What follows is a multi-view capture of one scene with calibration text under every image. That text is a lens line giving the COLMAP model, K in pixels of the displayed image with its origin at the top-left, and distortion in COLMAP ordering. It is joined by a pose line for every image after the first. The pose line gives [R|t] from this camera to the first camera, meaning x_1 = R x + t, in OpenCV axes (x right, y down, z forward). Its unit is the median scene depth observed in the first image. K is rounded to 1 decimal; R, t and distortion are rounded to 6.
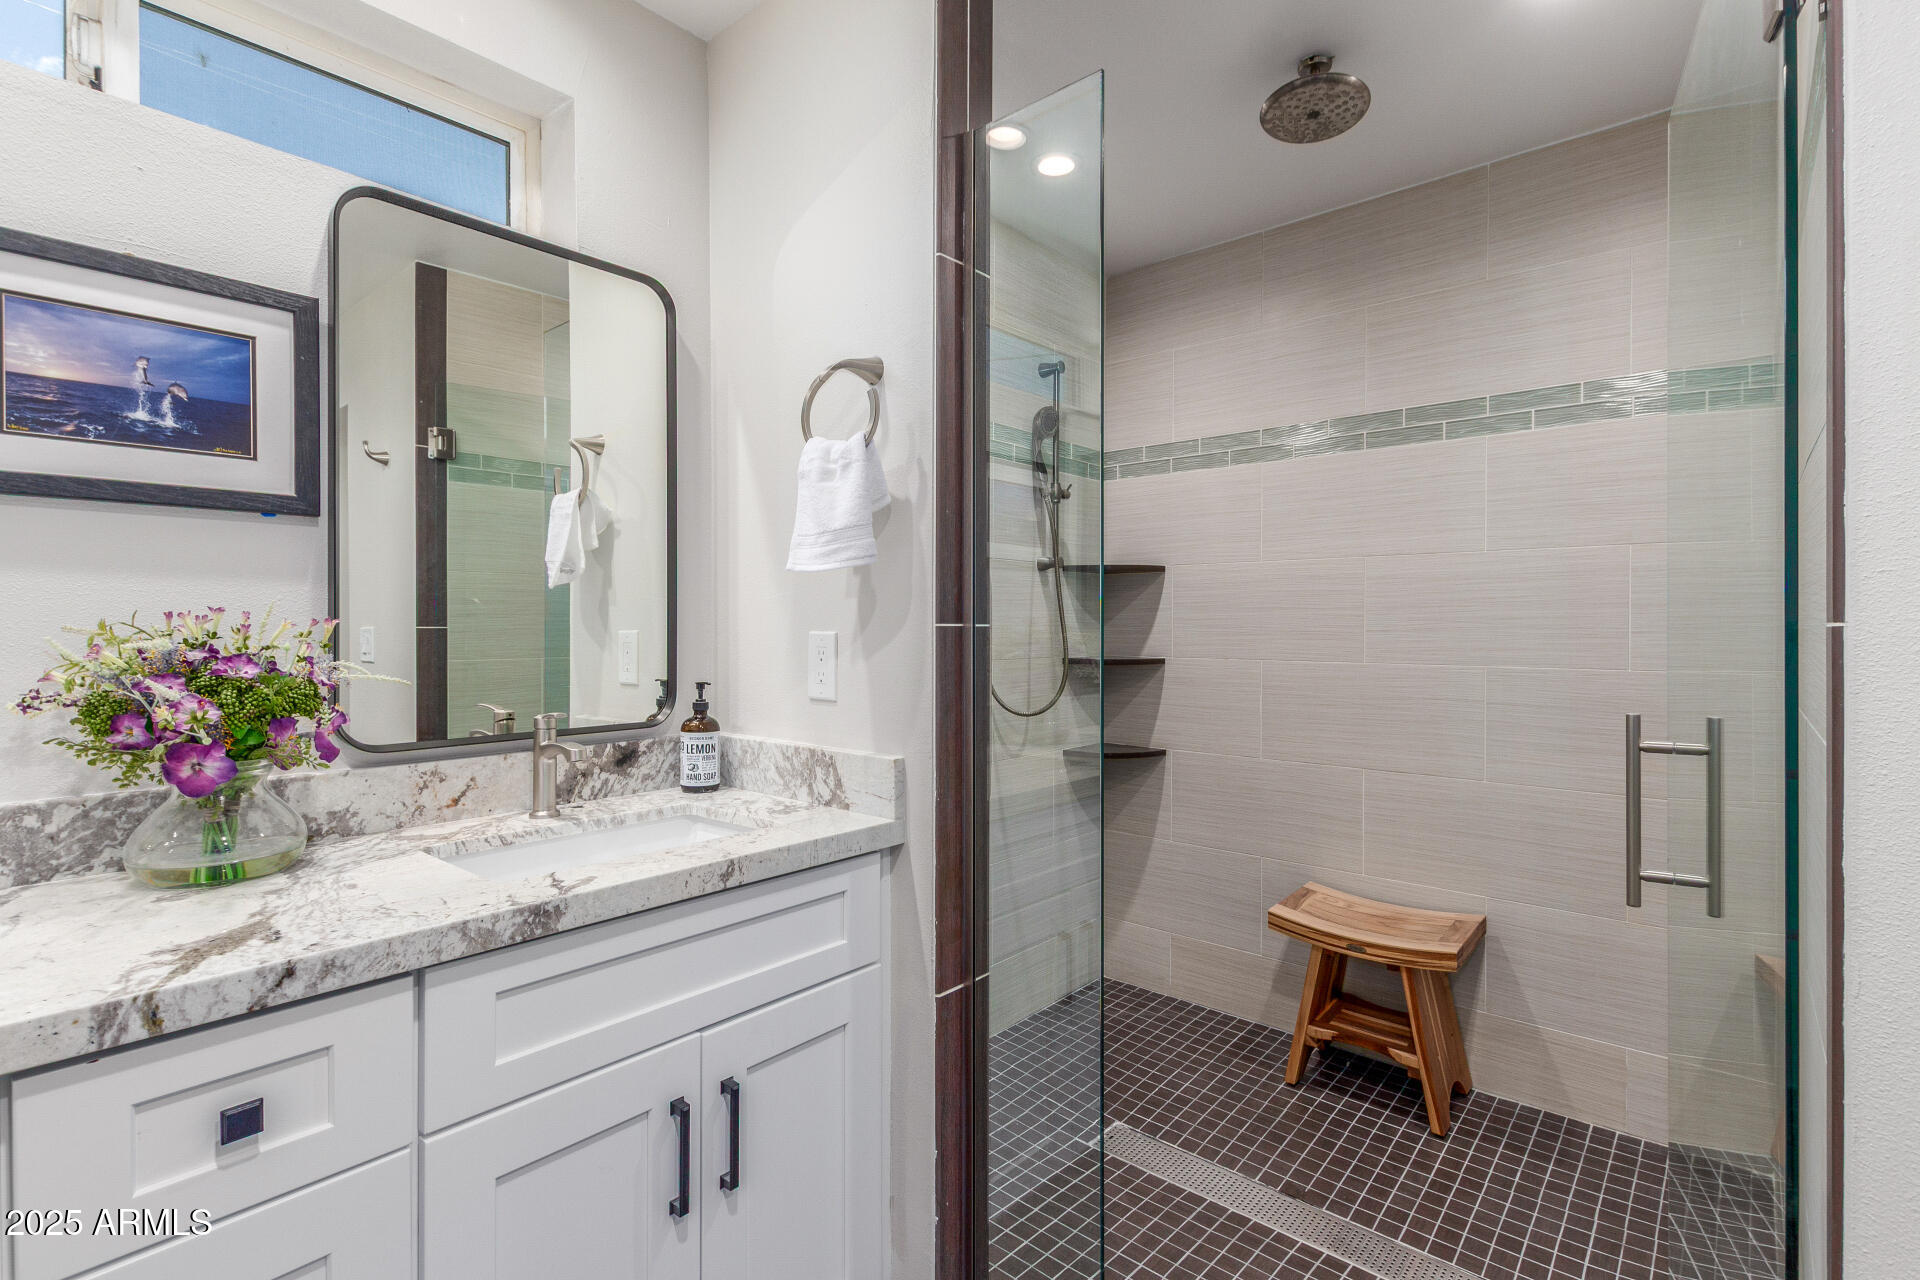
lens RADIAL K [[897.4, 0, 969.6], [0, 897.4, 635.1], [0, 0, 1]] dist [0.001321, -0.000326]
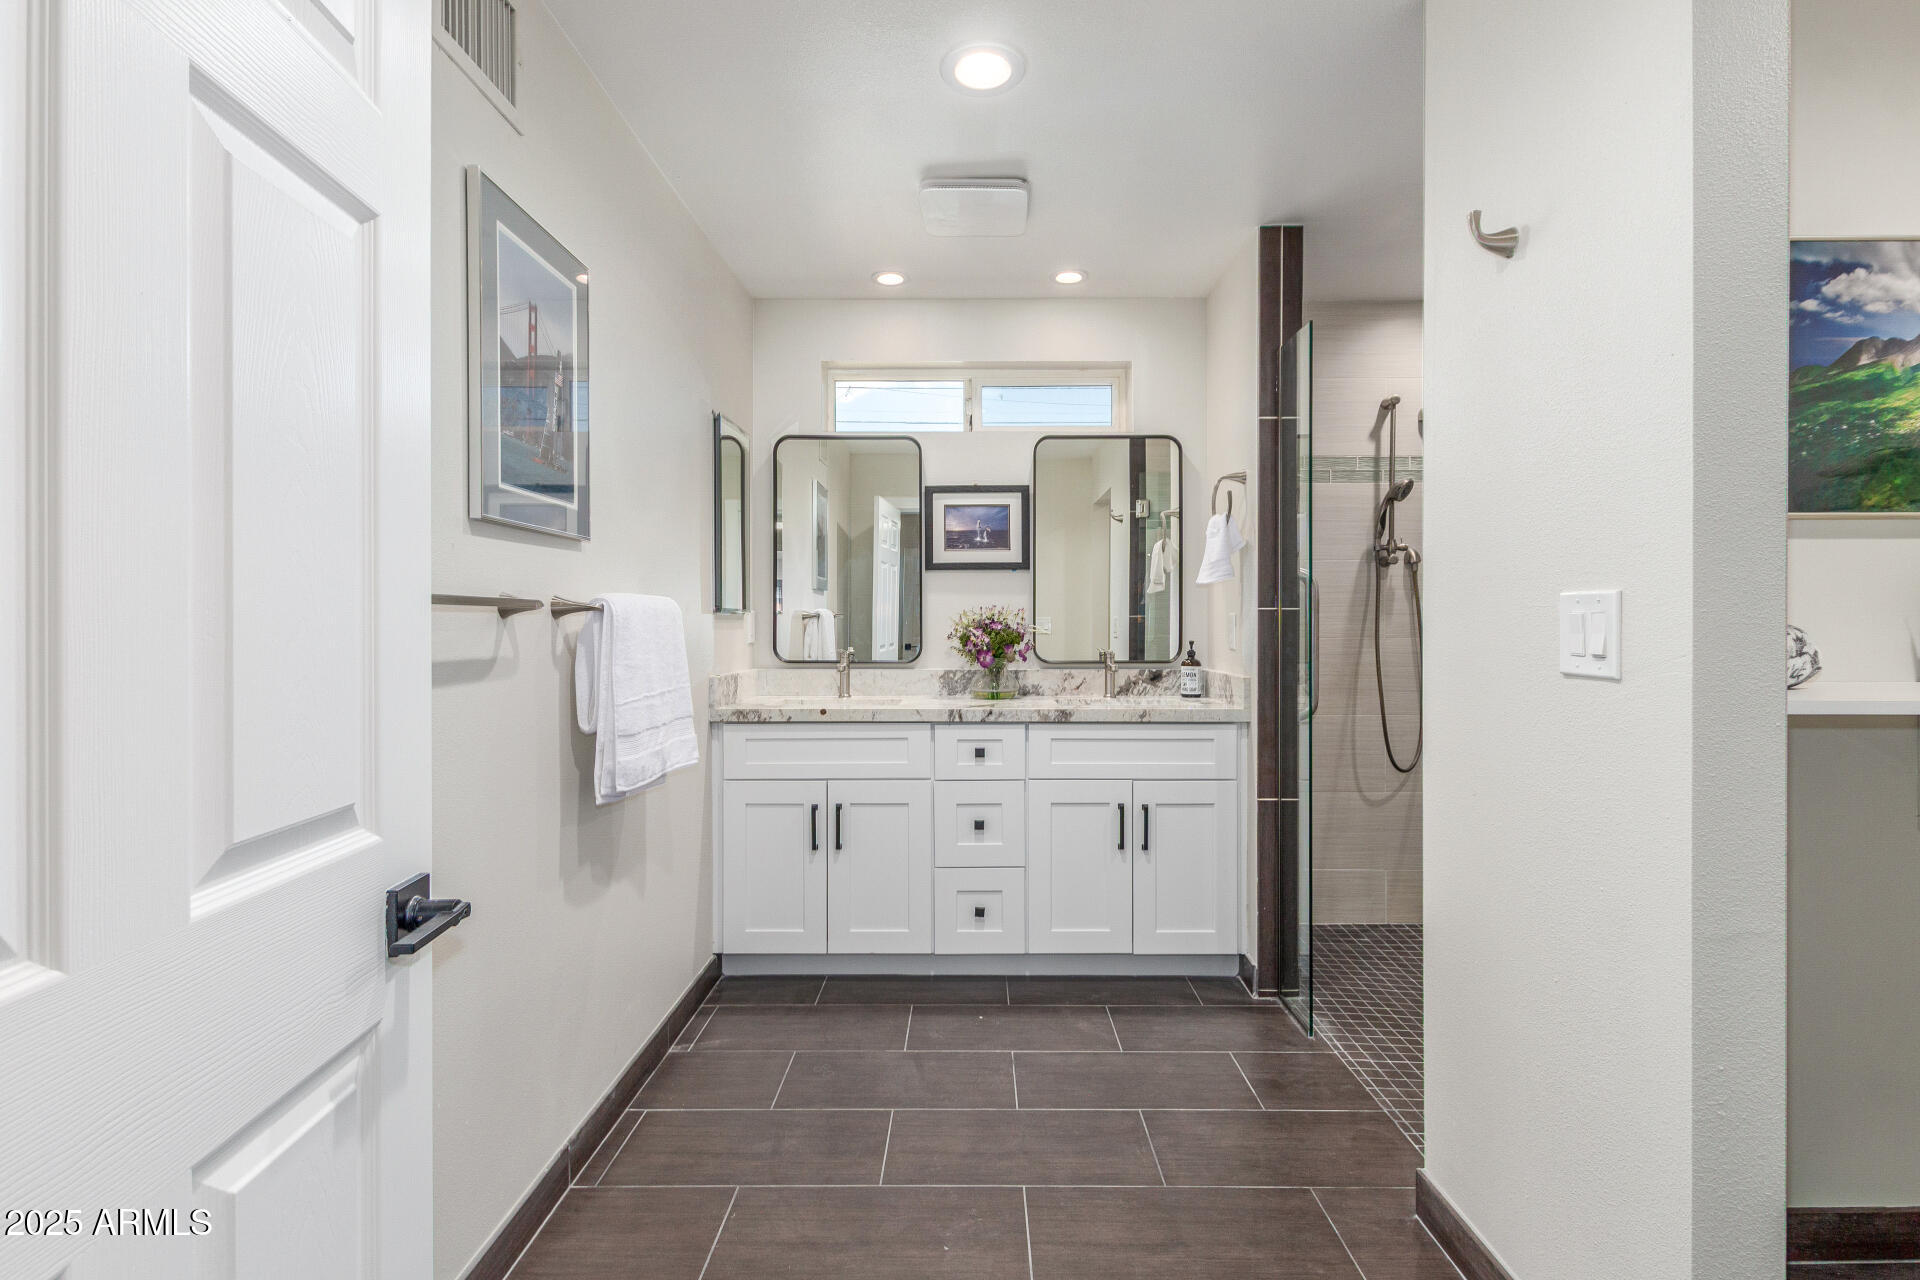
lens RADIAL K [[897.4, 0, 969.6], [0, 897.4, 635.1], [0, 0, 1]] dist [0.001321, -0.000326]
pose [[0.646722, 0.008976, -0.762673, 1.185584], [-0.006582, 0.999959, 0.006187, 0.043913], [0.762698, 0.001019, 0.646754, -0.833737]]
